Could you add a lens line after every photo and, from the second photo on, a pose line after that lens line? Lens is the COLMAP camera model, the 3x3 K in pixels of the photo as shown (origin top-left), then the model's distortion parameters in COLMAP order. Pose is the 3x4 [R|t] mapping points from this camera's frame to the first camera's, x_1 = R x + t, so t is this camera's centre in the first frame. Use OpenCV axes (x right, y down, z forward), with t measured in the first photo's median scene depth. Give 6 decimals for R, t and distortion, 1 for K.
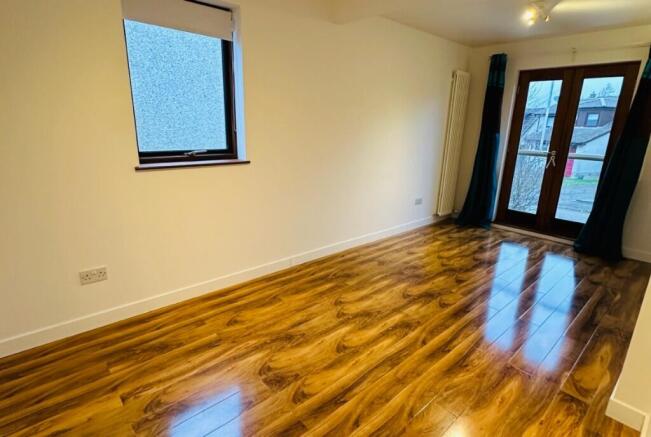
lens RADIAL K [[344.6, 0, 325.5], [0, 344.6, 218.5], [0, 0, 1]] dist [-0.004867, -0.000434]
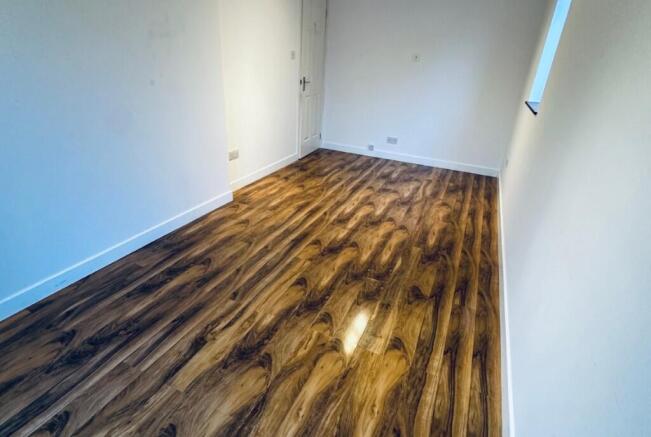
lens RADIAL K [[344.6, 0, 325.5], [0, 344.6, 218.5], [0, 0, 1]] dist [-0.004867, -0.000434]
pose [[-0.911974, 0.106418, -0.396205, 0.753466], [-0.183351, 0.758222, 0.625685, -0.462260], [0.366996, 0.643253, -0.671967, 1.739559]]
